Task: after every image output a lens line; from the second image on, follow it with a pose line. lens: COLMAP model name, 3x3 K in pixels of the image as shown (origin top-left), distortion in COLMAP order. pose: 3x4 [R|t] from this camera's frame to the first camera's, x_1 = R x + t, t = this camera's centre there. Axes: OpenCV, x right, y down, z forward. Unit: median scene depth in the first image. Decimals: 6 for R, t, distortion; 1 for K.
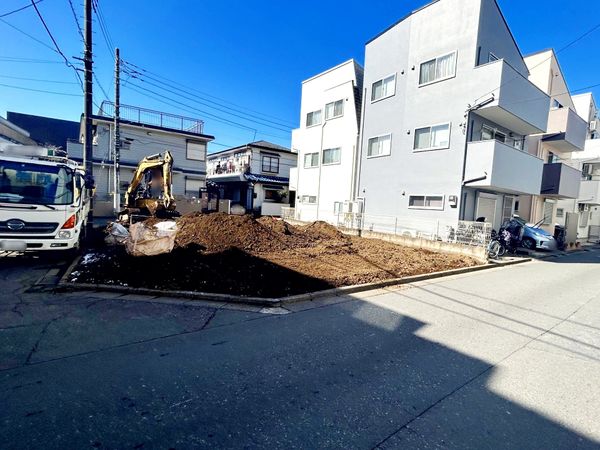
lens RADIAL K [[243.1, 0, 298.7], [0, 243.1, 223.7], [0, 0, 1]] dist [0.001027, 0.000354]
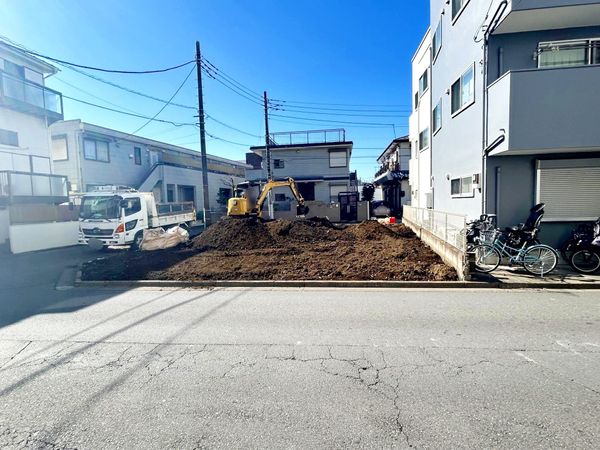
lens RADIAL K [[243.1, 0, 300.2], [0, 243.1, 225.5], [0, 0, 1]] dist [0.001027, 0.000354]
pose [[0.829417, -0.031183, -0.557760, 0.130182], [0.031895, 0.999456, -0.008447, 0.003263], [0.557719, -0.010783, 0.829960, 0.040603]]
